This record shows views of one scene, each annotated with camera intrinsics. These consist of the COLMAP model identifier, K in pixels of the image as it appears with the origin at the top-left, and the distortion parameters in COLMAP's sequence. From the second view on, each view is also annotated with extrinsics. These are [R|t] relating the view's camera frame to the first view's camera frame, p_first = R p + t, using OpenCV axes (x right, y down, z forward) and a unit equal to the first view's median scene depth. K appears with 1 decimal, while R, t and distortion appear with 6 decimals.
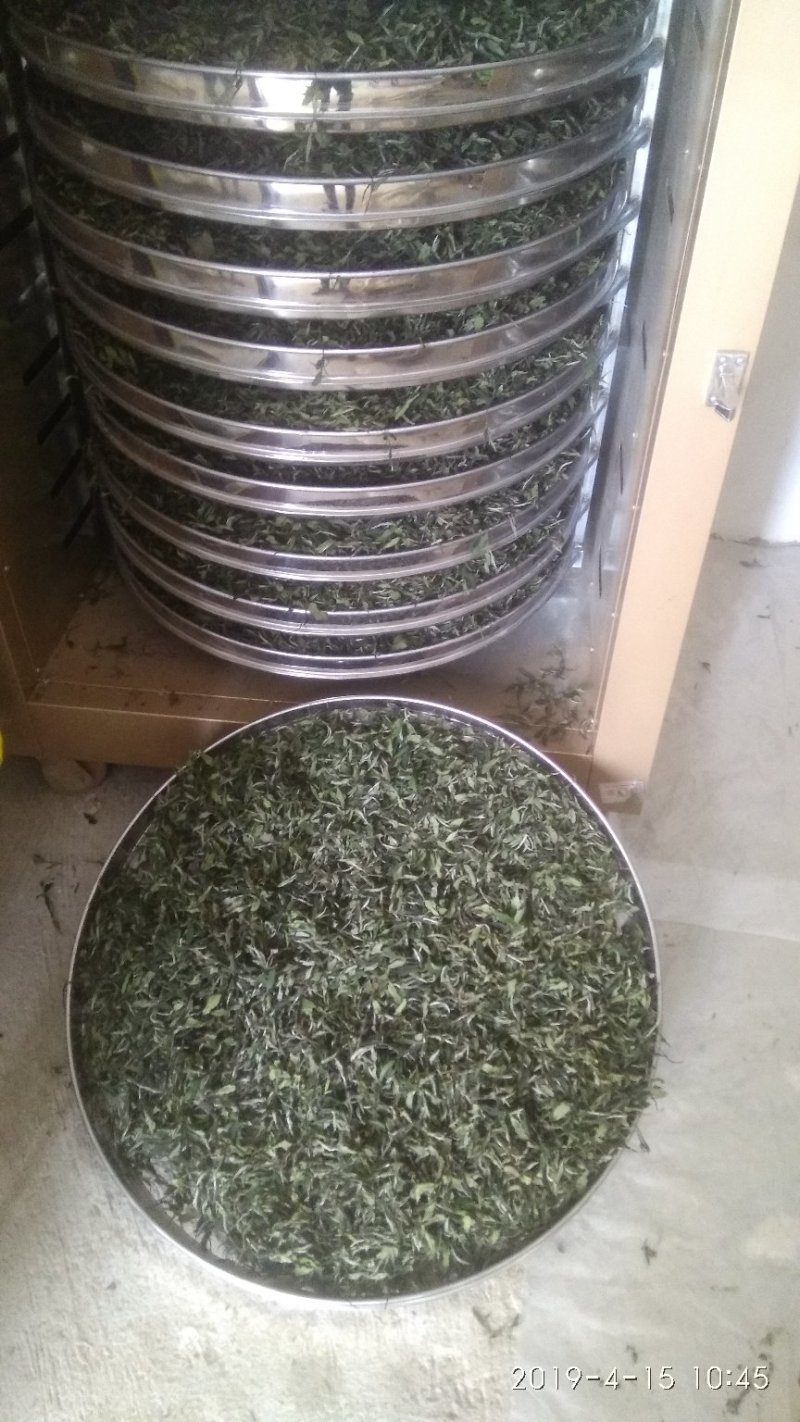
lens RADIAL K [[1098.2, 0, 400.0], [0, 1098.2, 711.0], [0, 0, 1]] dist [0.130616, -0.204661]
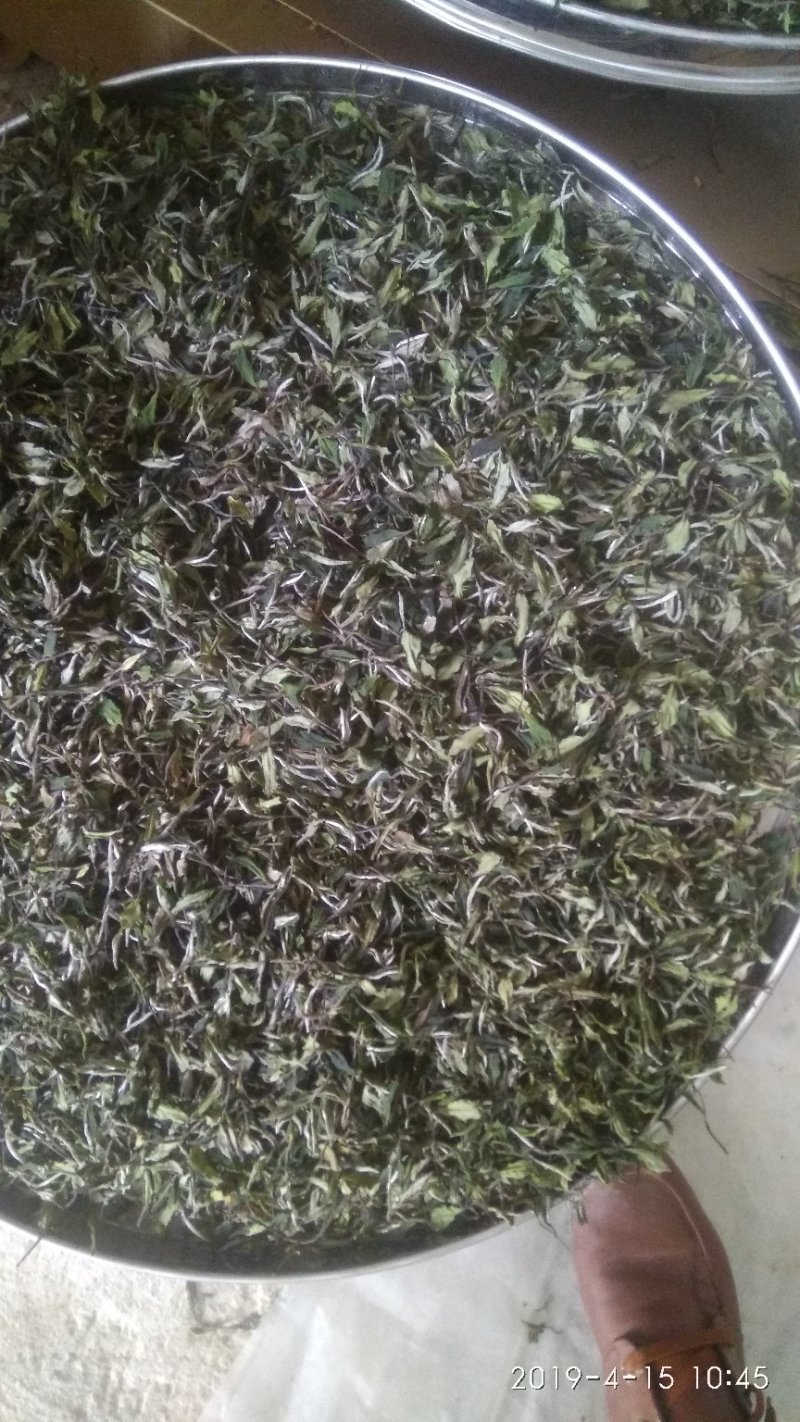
lens RADIAL K [[1098.2, 0, 400.0], [0, 1098.2, 711.0], [0, 0, 1]] dist [0.130616, -0.204661]
pose [[0.902845, 0.428532, -0.035081, 0.050993], [-0.349527, 0.779008, 0.520554, -0.043611], [0.250402, -0.457718, 0.853108, 0.575936]]
